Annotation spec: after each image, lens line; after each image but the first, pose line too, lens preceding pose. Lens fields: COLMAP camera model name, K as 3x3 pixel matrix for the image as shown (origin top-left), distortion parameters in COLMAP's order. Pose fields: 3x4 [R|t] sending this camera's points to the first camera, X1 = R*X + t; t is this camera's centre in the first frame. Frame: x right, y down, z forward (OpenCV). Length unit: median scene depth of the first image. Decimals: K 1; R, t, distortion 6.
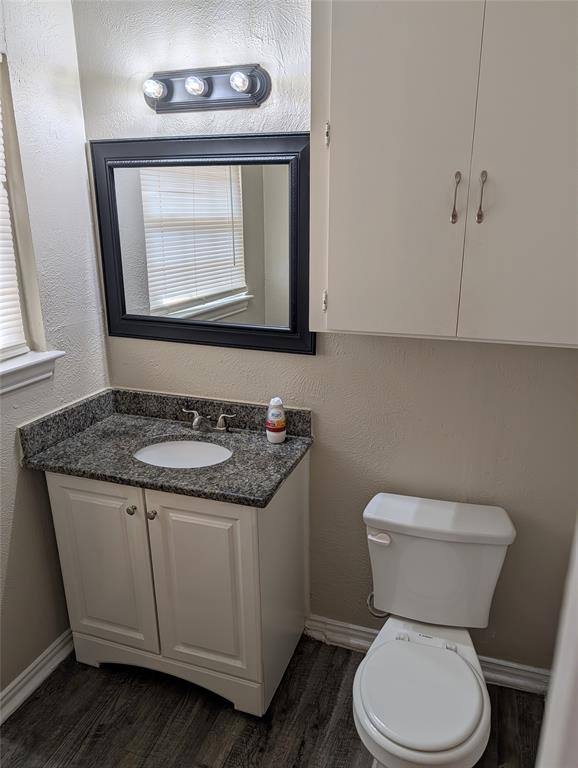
lens RADIAL K [[549.3, 0, 289.9], [0, 549.3, 381.9], [0, 0, 1]] dist [0.011768, -0.007154]
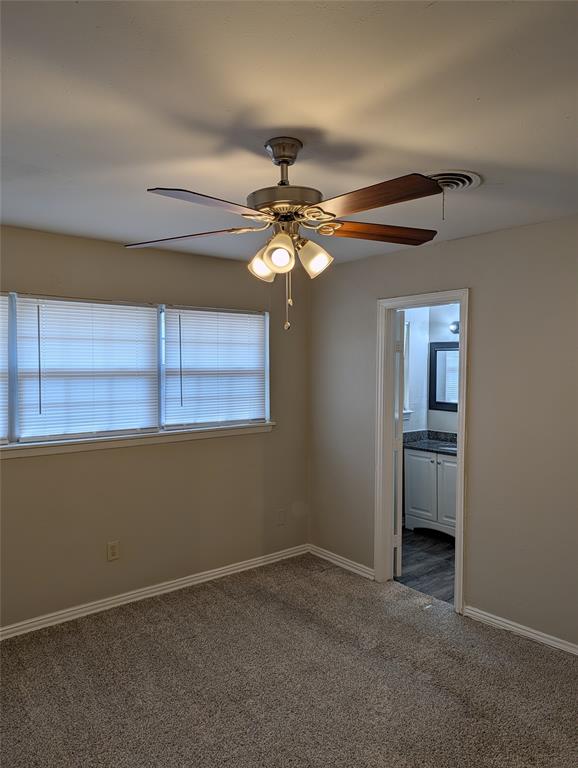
lens RADIAL K [[549.3, 0, 286.8], [0, 549.3, 383.0], [0, 0, 1]] dist [0.011768, -0.007154]
pose [[0.858848, 0.020858, -0.511805, 0.486984], [-0.158268, 0.961086, -0.226418, 0.554819], [0.487166, 0.275461, 0.828728, -1.741241]]
